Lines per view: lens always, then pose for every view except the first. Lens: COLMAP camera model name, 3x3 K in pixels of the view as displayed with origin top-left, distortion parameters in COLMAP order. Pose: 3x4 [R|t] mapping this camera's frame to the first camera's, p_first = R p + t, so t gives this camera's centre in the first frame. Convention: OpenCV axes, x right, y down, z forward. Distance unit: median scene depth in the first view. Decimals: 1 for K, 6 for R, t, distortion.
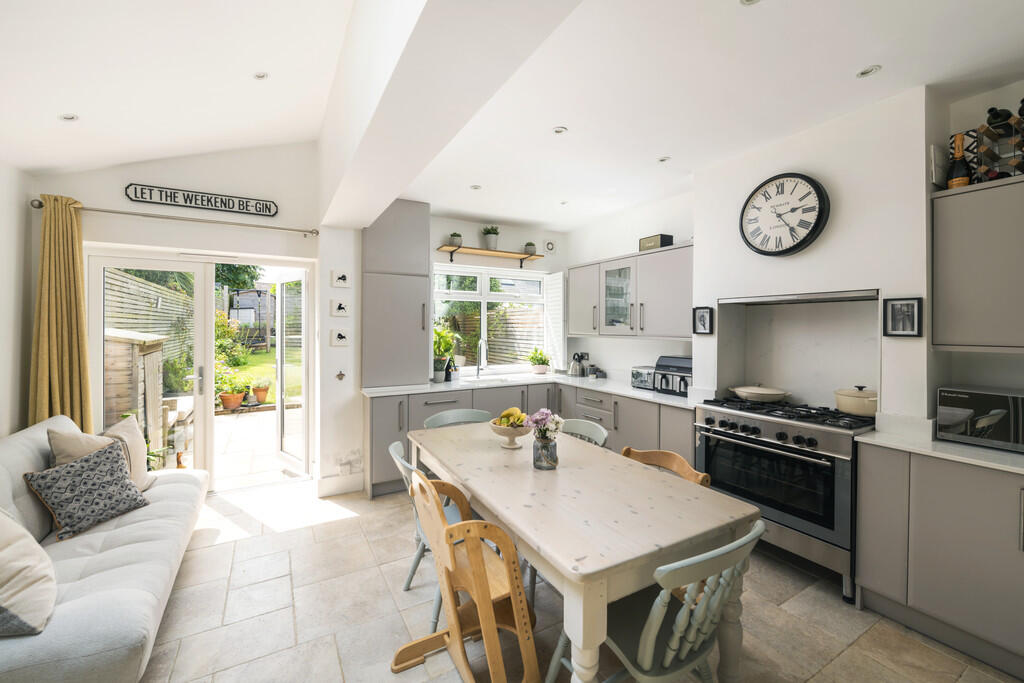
lens RADIAL K [[415.3, 0, 511.3], [0, 415.3, 324.2], [0, 0, 1]] dist [-0.001071, 0.000010]
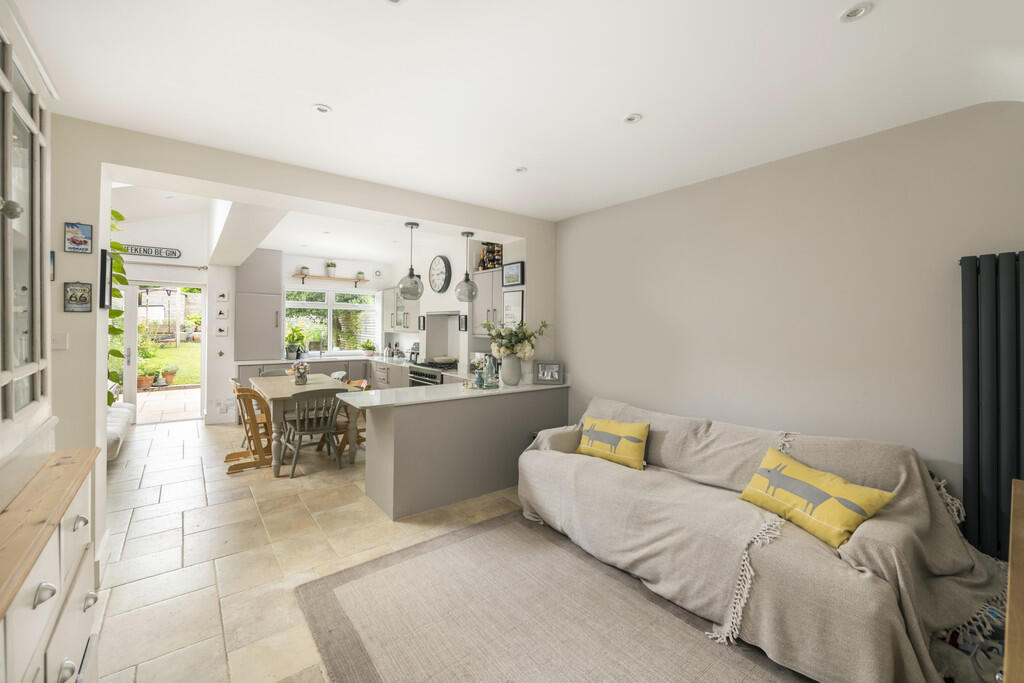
lens RADIAL K [[415.3, 0, 510.4], [0, 415.3, 323.1], [0, 0, 1]] dist [-0.001071, 0.000010]
pose [[0.989796, 0.009587, 0.142170, 0.577804], [-0.009508, 0.999954, -0.001232, -0.009703], [-0.142176, -0.000132, 0.989841, -0.943413]]
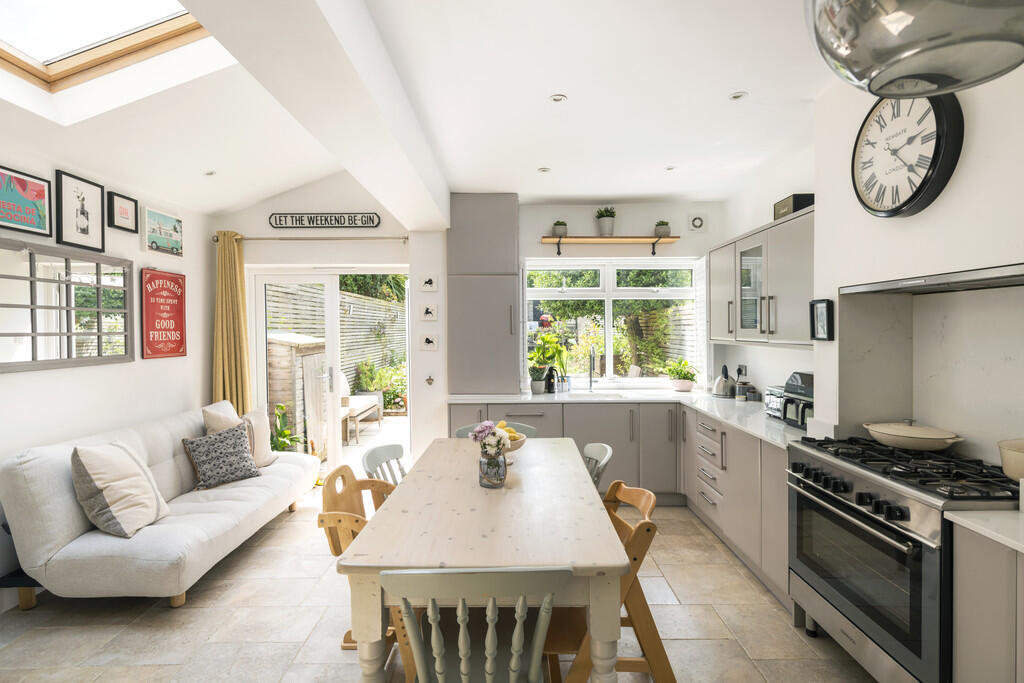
lens RADIAL K [[520.3, 0, 517.4], [0, 520.3, 334.1], [0, 0, 1]] dist [0.011281, -0.000801]
pose [[0.870795, -0.001449, -0.491644, 0.435130], [0.009263, 0.999866, 0.013460, -0.002091], [0.491559, -0.016275, 0.870692, 0.021448]]
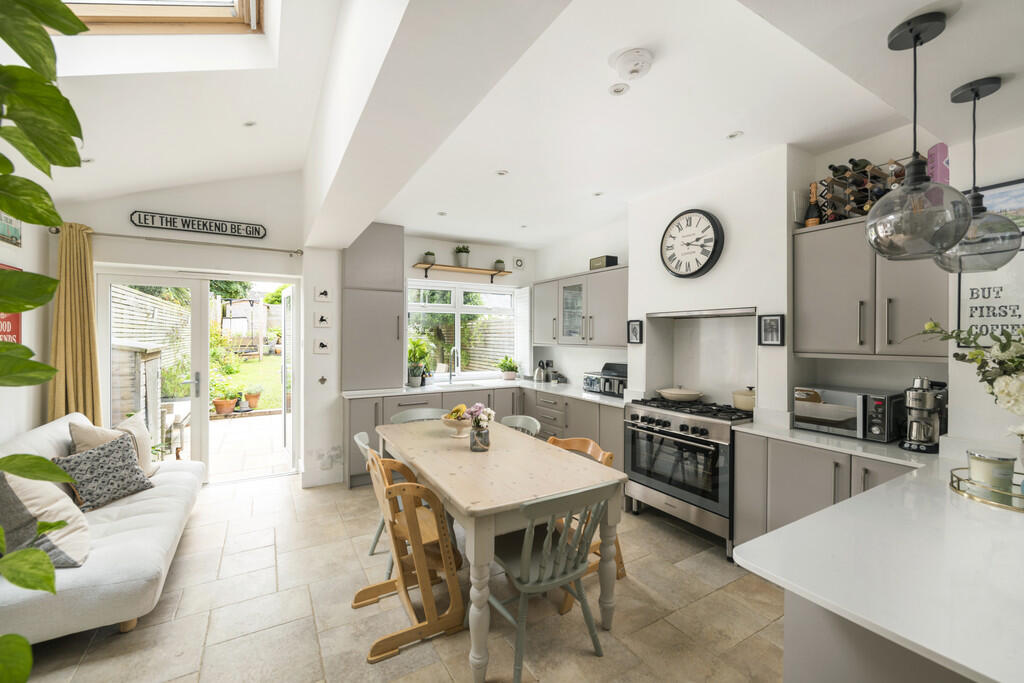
lens RADIAL K [[418.2, 0, 514.1], [0, 418.2, 334.7], [0, 0, 1]] dist [0.002607, -0.001115]
pose [[0.999916, 0.001498, 0.012872, 0.105452], [-0.001531, 0.999995, 0.002610, -0.003323], [-0.012868, -0.002630, 0.999914, -0.158953]]
